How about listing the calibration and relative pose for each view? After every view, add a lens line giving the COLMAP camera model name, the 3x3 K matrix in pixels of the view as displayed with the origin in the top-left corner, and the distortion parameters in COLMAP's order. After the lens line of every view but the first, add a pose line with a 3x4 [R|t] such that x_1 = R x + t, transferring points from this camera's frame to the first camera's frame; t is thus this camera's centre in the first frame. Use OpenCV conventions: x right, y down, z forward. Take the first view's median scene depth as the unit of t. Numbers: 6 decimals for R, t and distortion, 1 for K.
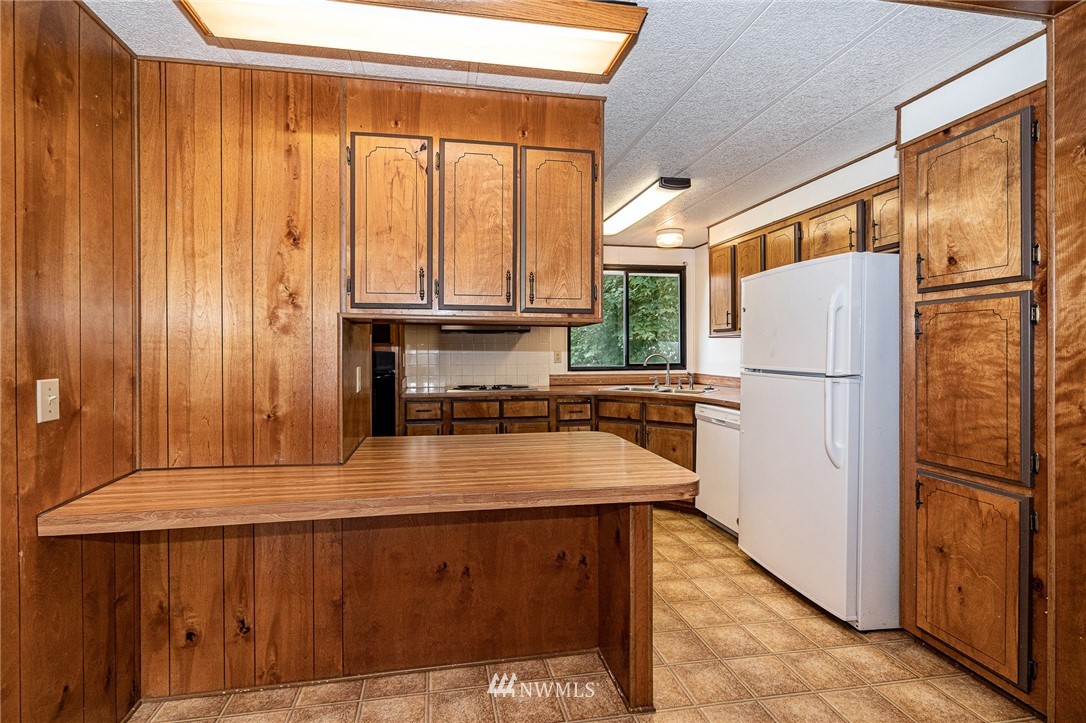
lens RADIAL K [[503.2, 0, 536.8], [0, 503.2, 354.3], [0, 0, 1]] dist [-0.000800, 0.000249]
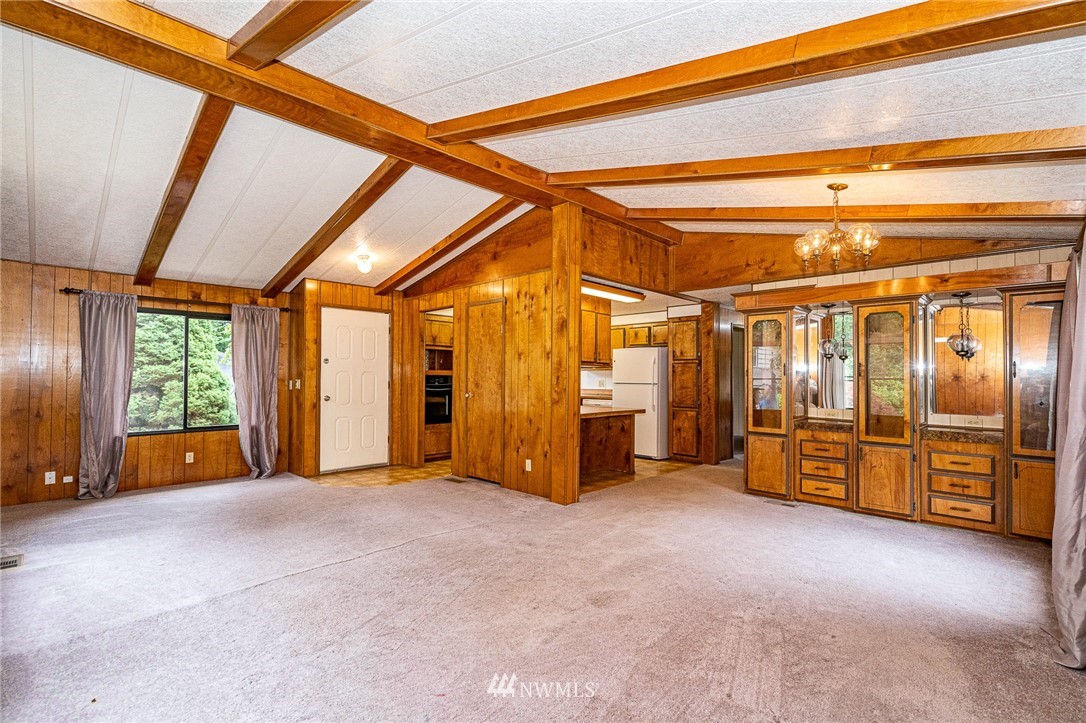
lens RADIAL K [[496.5, 0, 543.0], [0, 496.5, 361.5], [0, 0, 1]] dist [0.000270, 0.000147]
pose [[0.811048, 0.028119, 0.584303, -2.297709], [-0.003780, 0.999075, -0.042832, 0.047680], [-0.584967, 0.032530, 0.810404, -1.485352]]
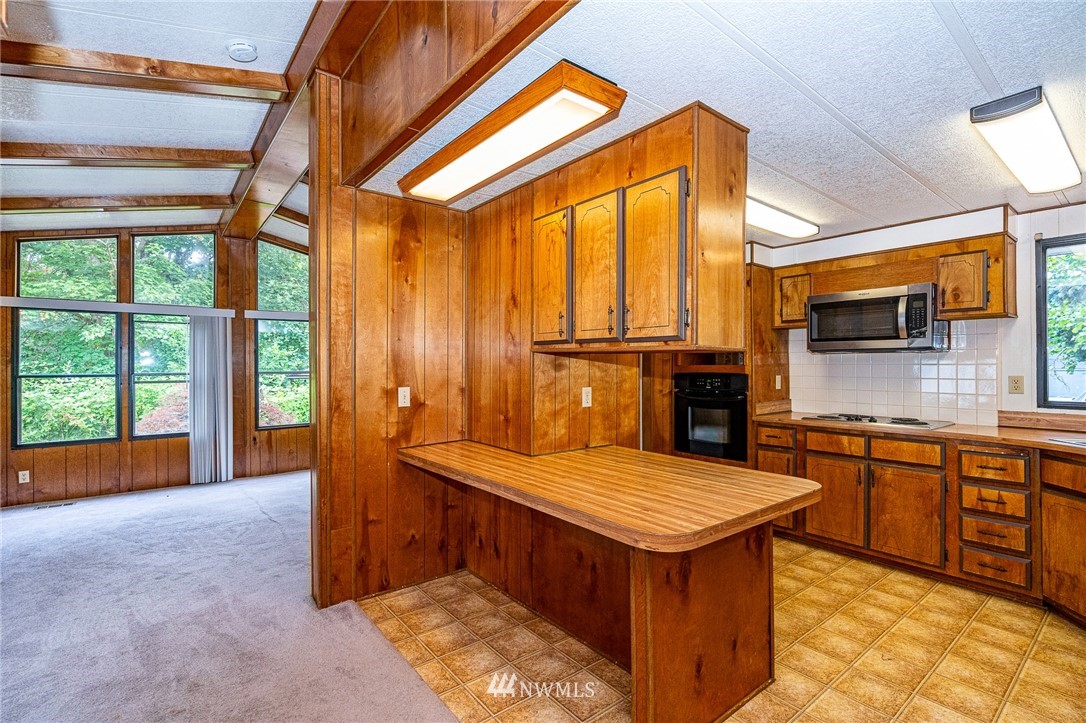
lens RADIAL K [[509.2, 0, 545.6], [0, 509.2, 363.3], [0, 0, 1]] dist [0.001560, 0.000448]
pose [[0.473079, -0.001307, -0.881019, 0.886004], [-0.009722, 0.999930, -0.006704, -0.031766], [0.880966, 0.011737, 0.473033, 0.357877]]
